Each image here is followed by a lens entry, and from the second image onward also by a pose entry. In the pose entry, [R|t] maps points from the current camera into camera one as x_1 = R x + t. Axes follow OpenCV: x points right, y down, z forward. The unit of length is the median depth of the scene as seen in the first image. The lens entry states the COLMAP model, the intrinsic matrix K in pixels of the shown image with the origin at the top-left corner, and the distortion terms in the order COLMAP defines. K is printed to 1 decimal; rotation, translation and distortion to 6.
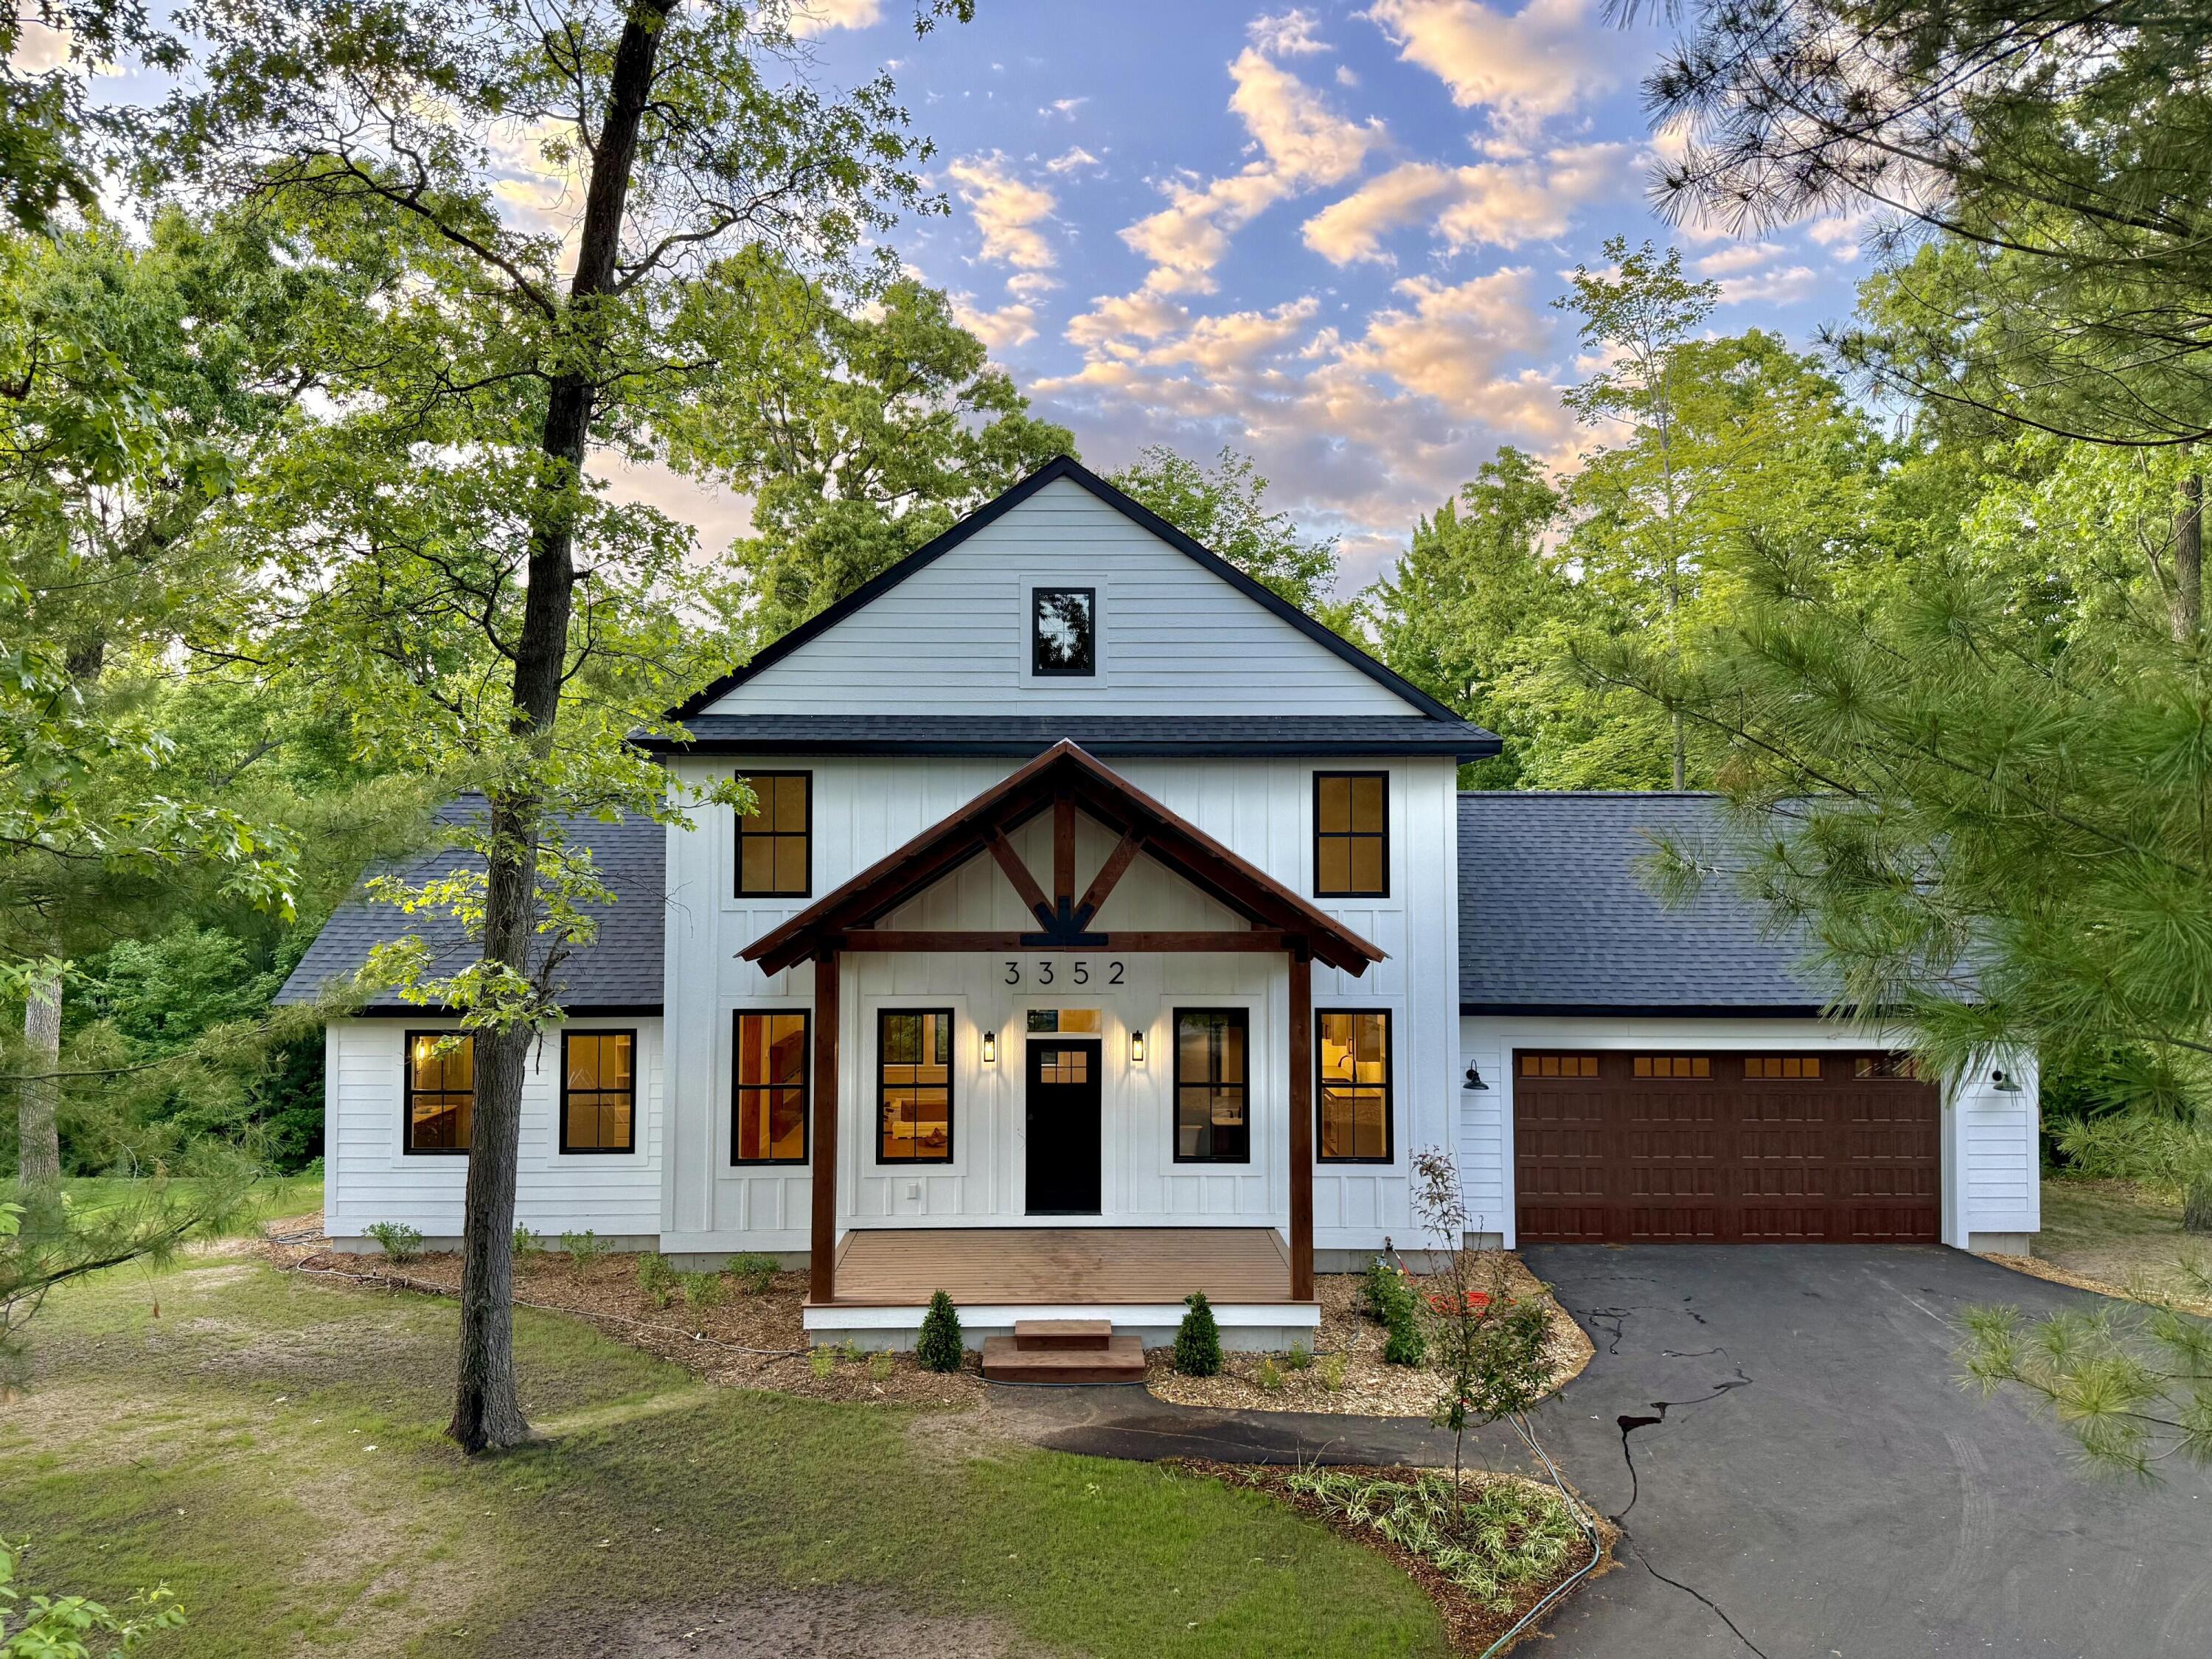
lens RADIAL K [[1546.3, 0, 1087.6], [0, 1546.3, 837.5], [0, 0, 1]] dist [0.080853, -0.052903]
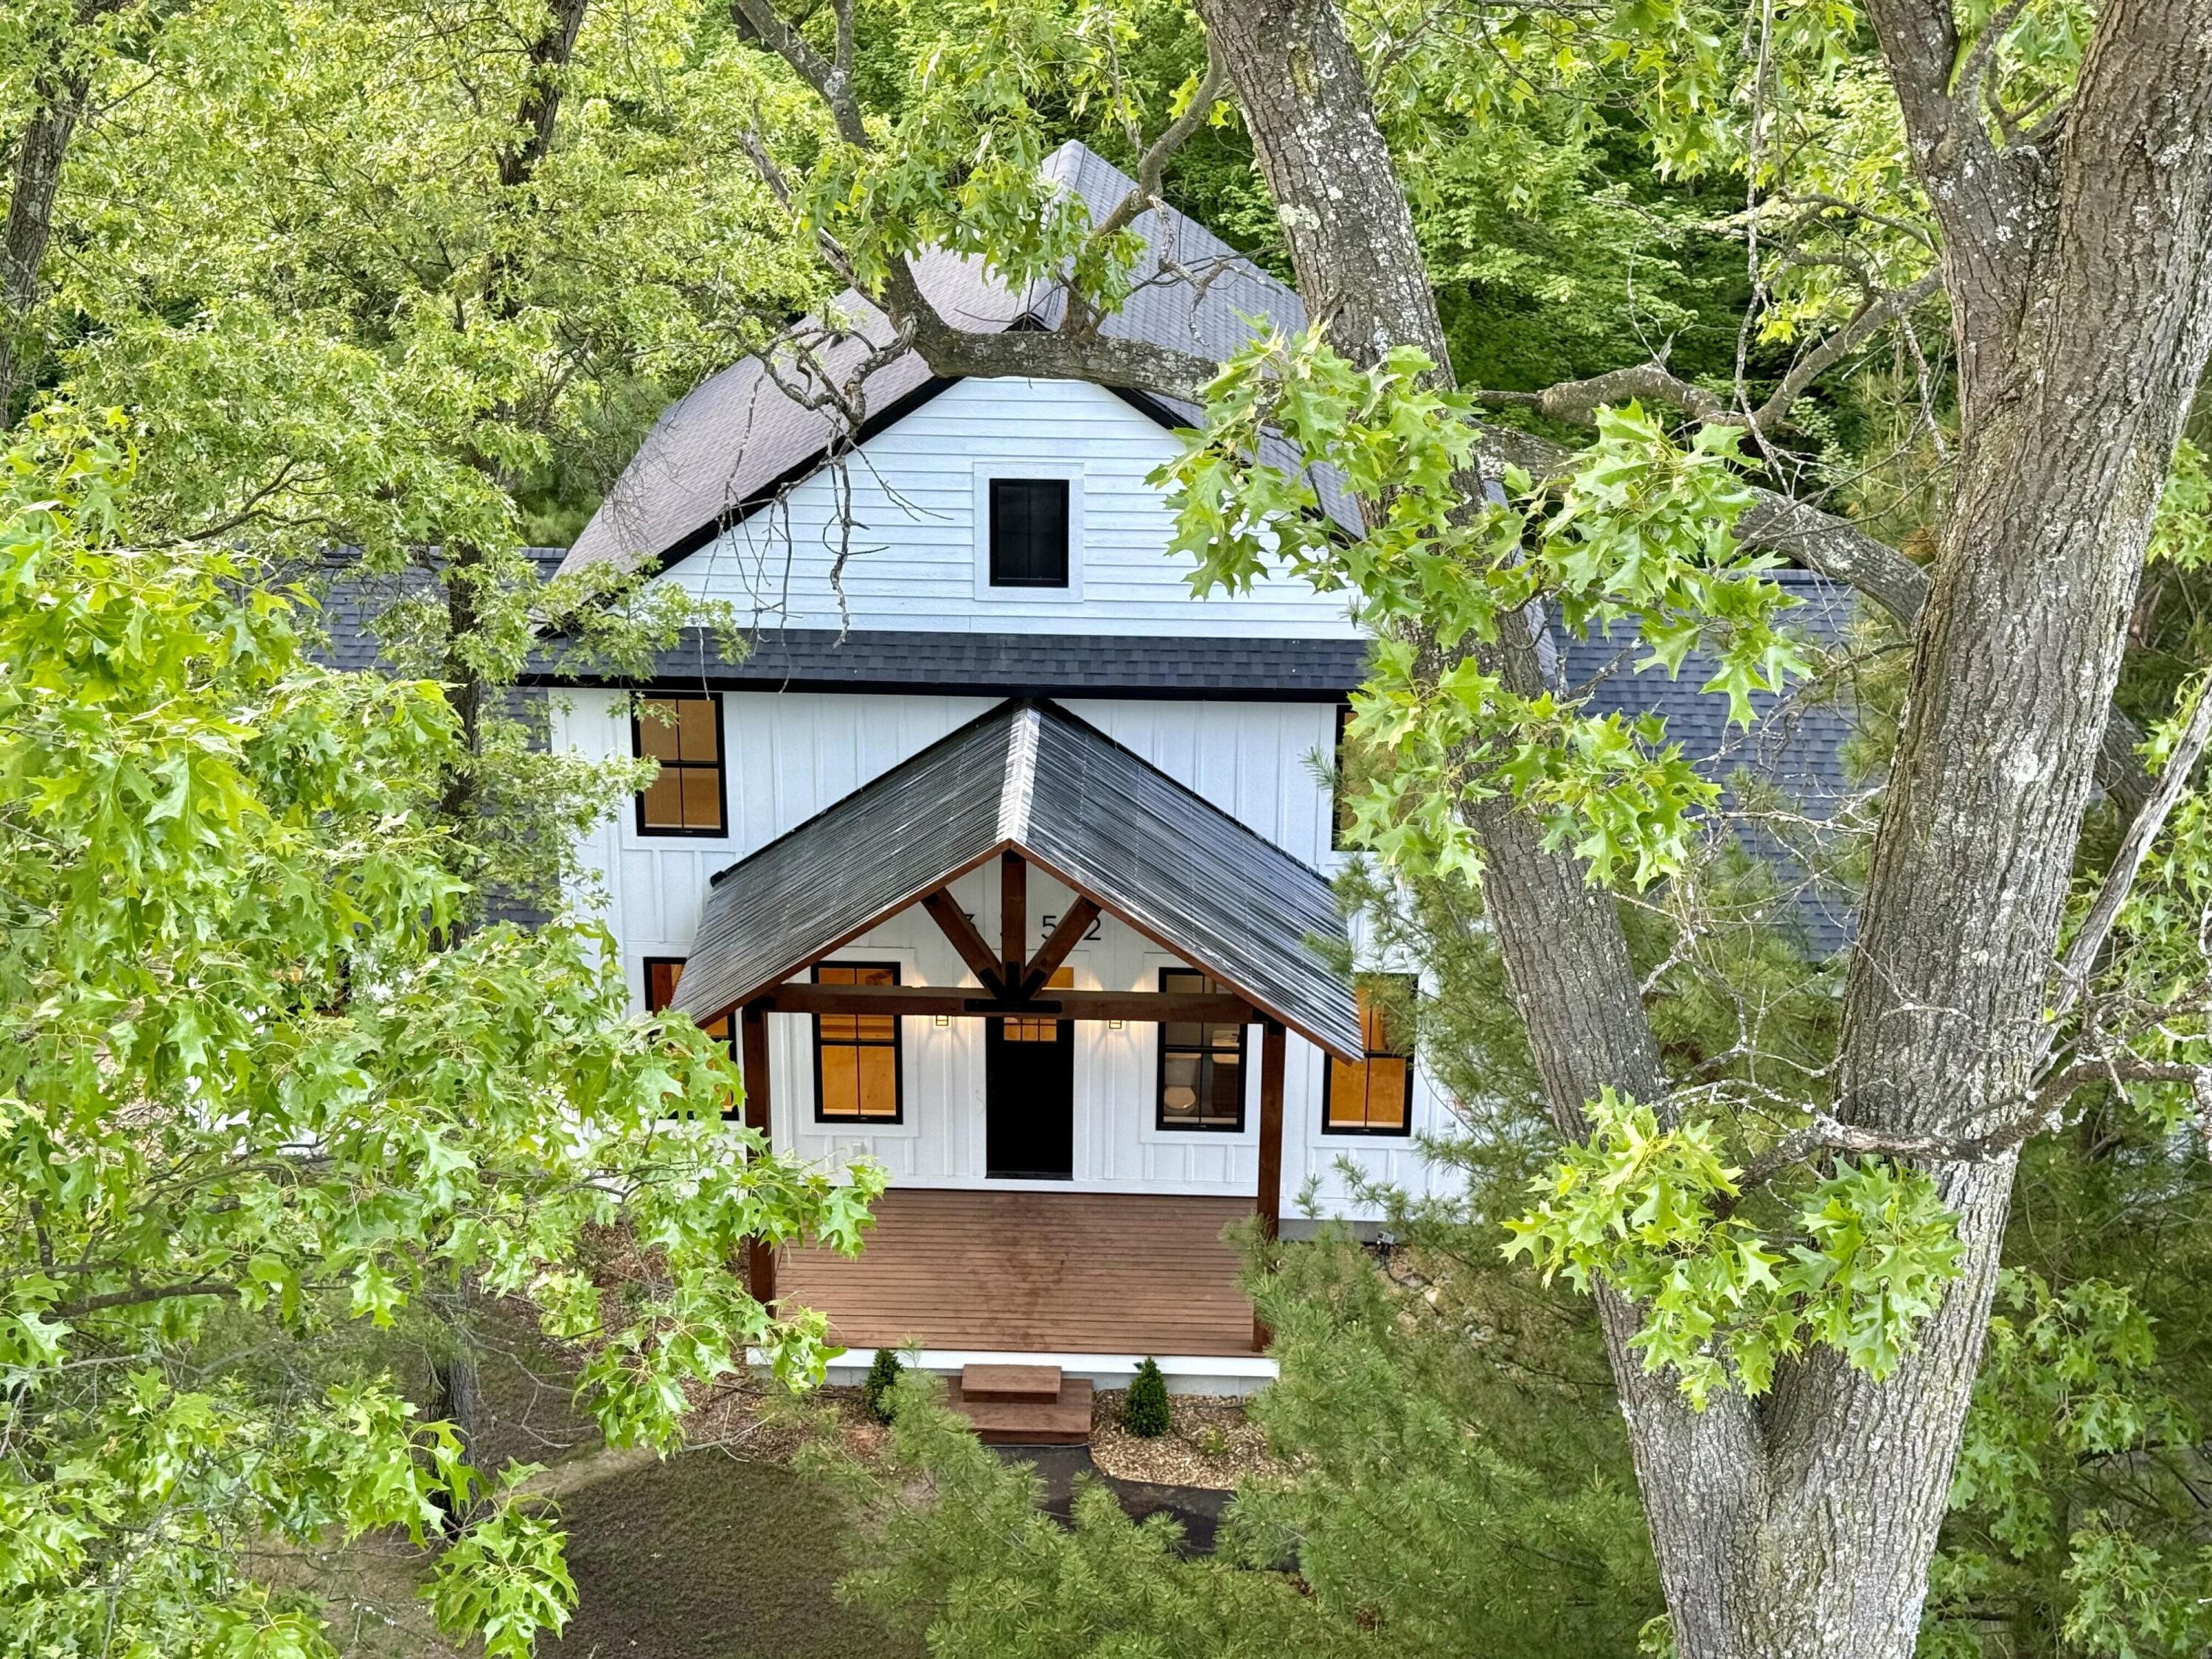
lens RADIAL K [[3084.1, 0, 1110.6], [0, 3084.1, 843.2], [0, 0, 1]] dist [0.141303, 0.000000]
pose [[0.999134, 0.022442, -0.035027, 0.087083], [-0.006901, 0.919751, 0.392441, -0.617875], [0.041023, -0.391860, 0.919110, -0.527917]]
